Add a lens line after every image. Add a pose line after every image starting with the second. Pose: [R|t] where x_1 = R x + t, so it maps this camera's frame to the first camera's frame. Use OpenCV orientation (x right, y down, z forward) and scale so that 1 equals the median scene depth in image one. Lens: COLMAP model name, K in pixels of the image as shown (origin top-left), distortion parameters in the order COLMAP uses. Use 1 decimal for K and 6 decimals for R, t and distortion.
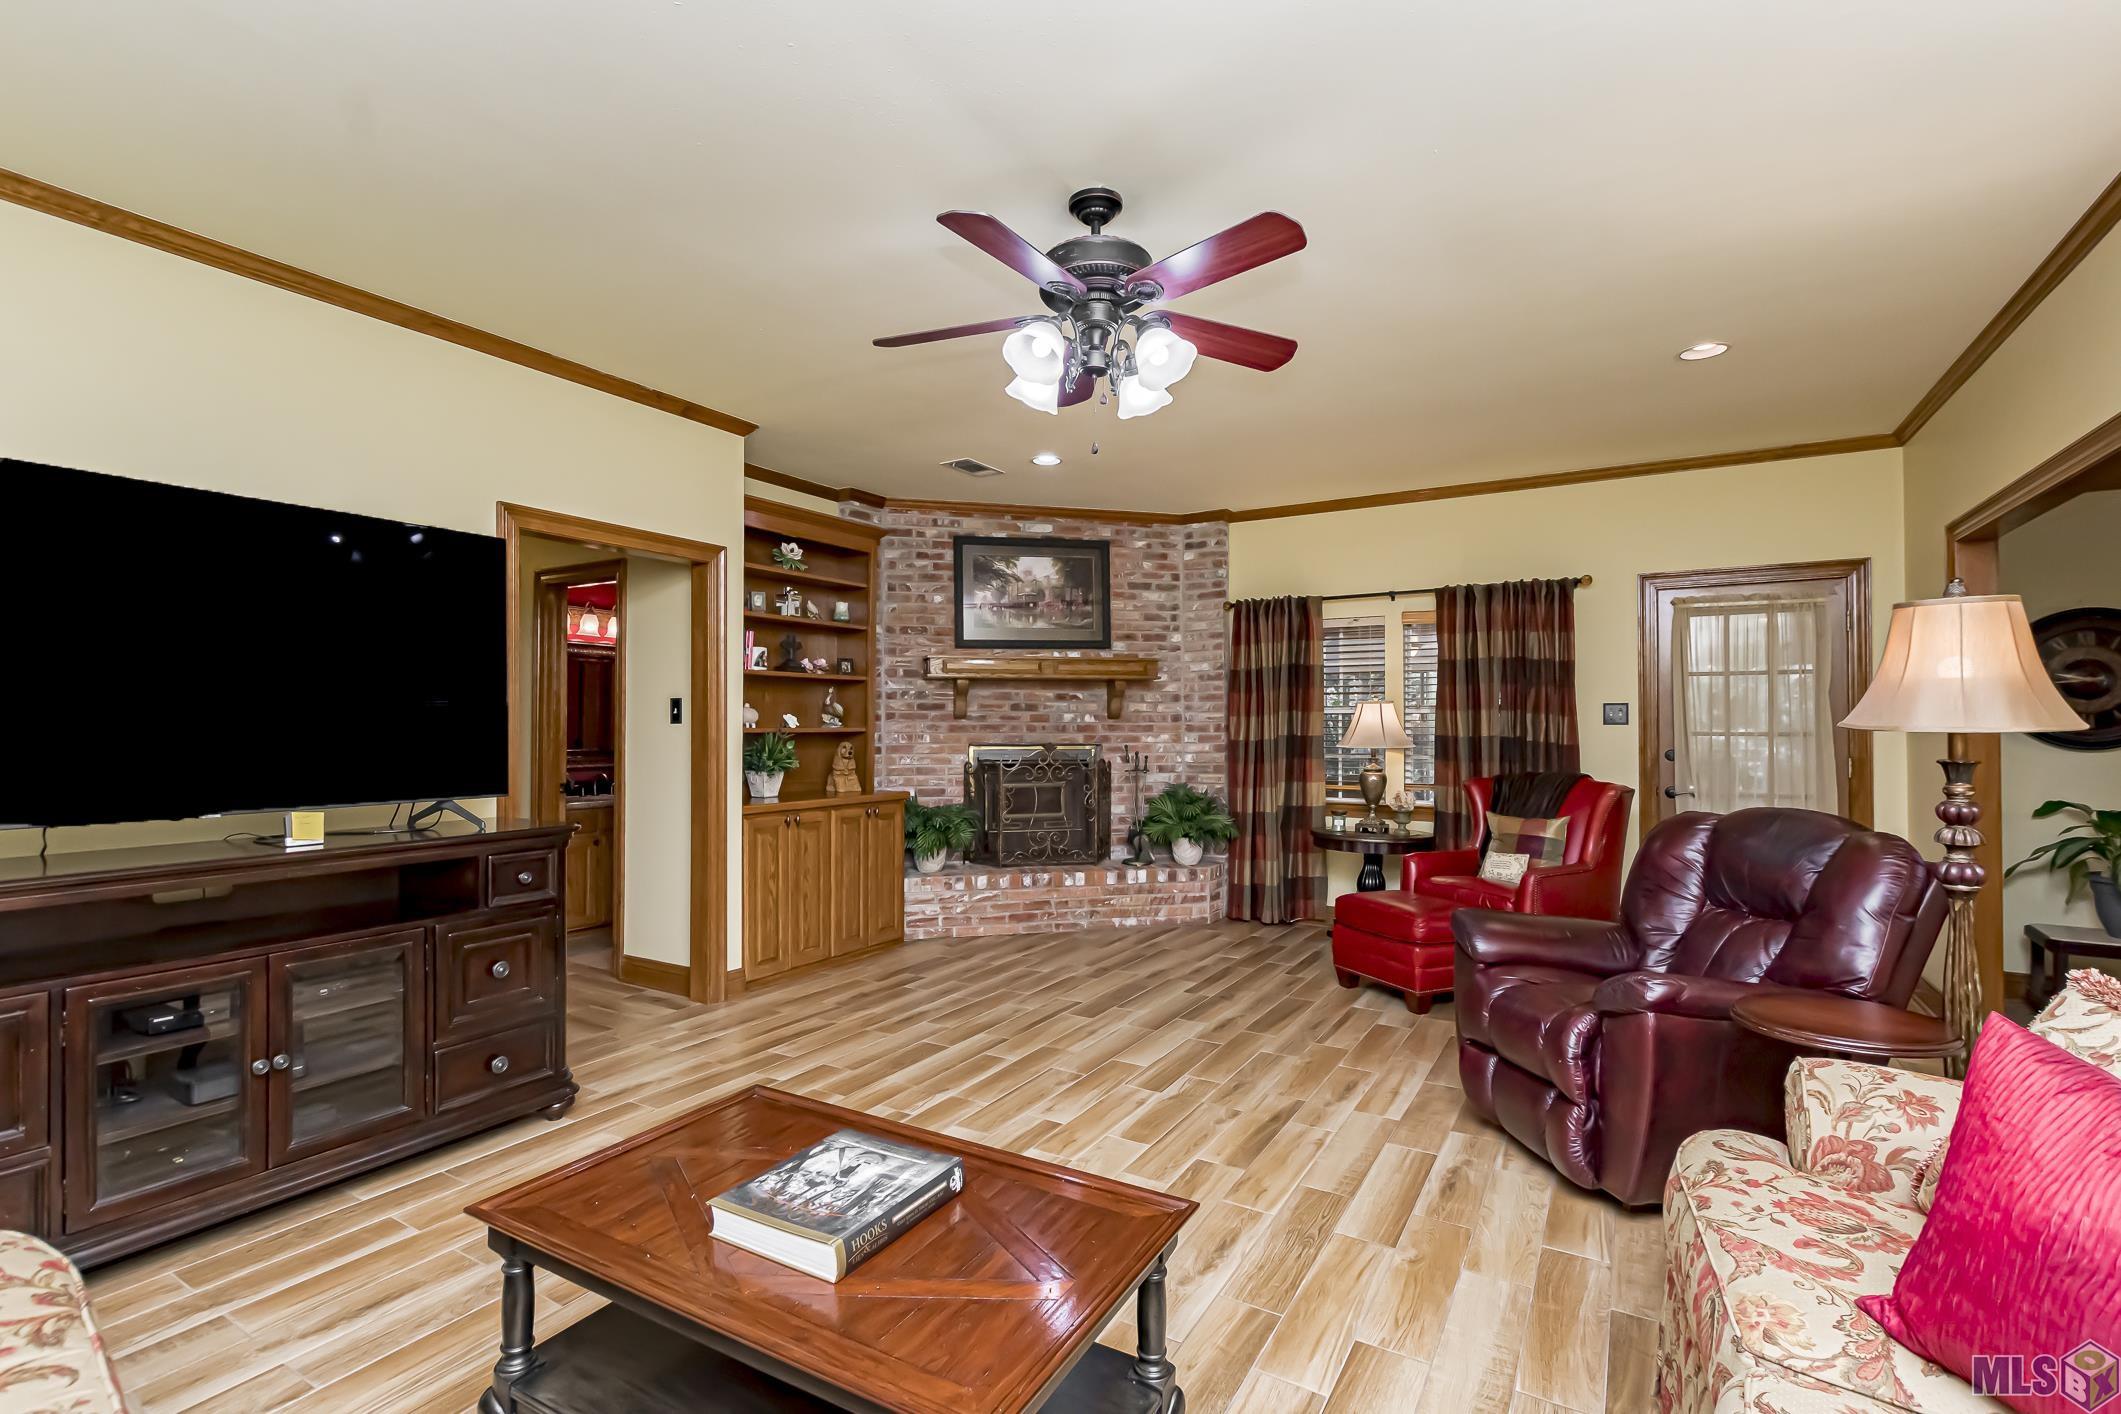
lens RADIAL K [[966.4, 0, 1075.6], [0, 966.4, 712.3], [0, 0, 1]] dist [-0.000873, -0.000561]
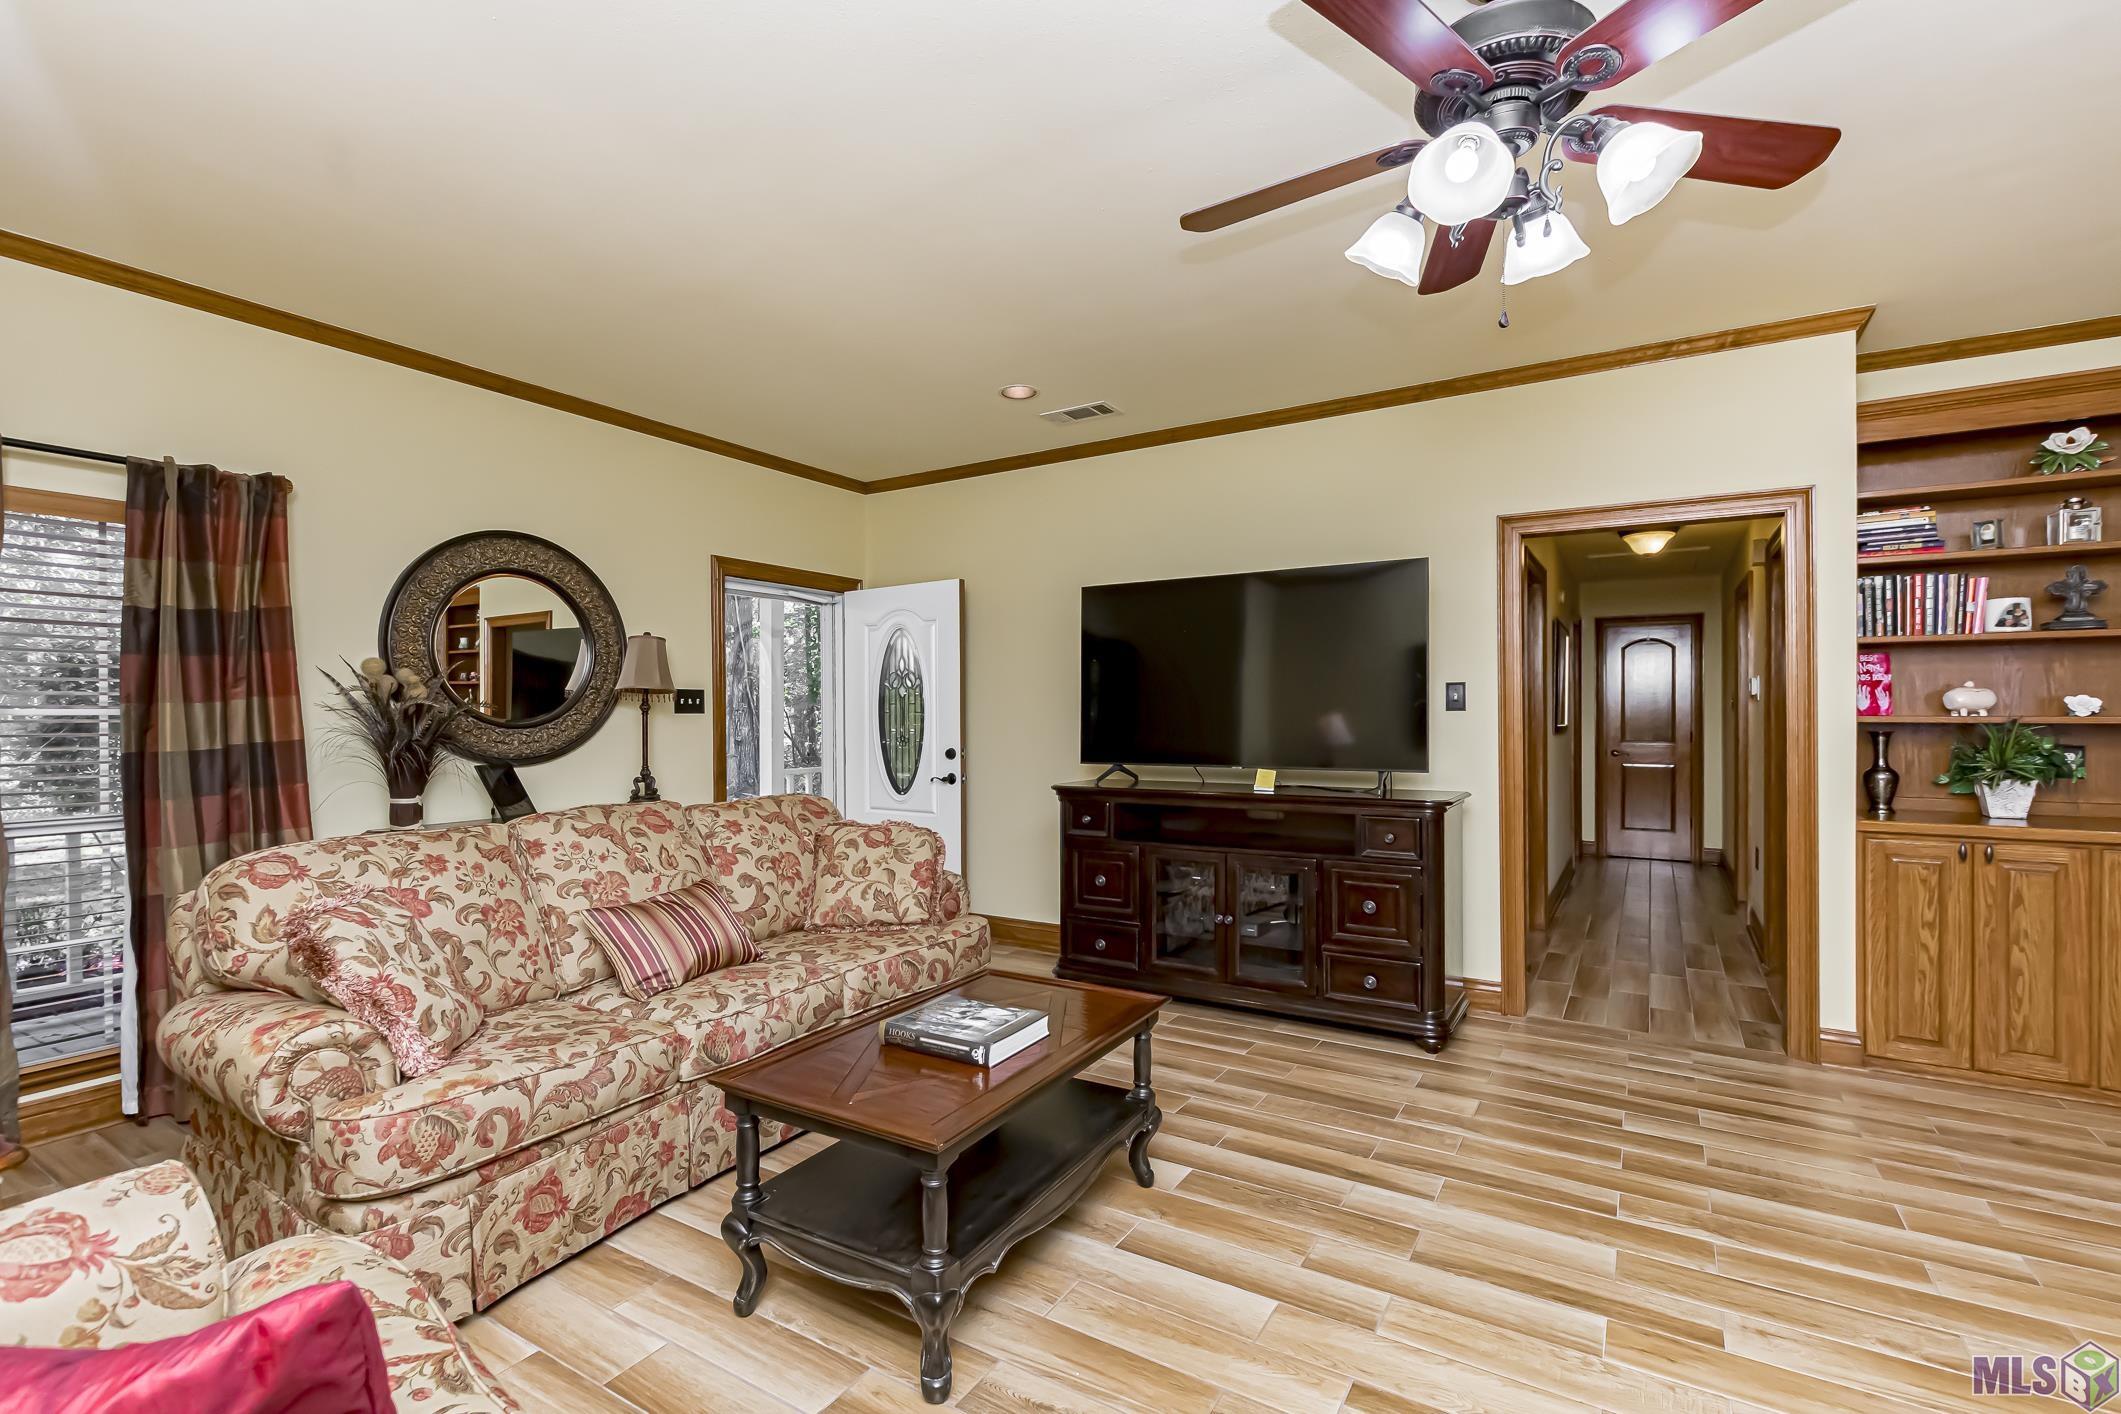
lens RADIAL K [[966.4, 0, 1069.7], [0, 966.4, 711.5], [0, 0, 1]] dist [-0.000873, -0.000561]
pose [[-0.015734, 0.004159, -0.999868, 0.442050], [0.014400, 0.999889, 0.003933, 0.000866], [0.999773, -0.014336, -0.015792, 0.417962]]
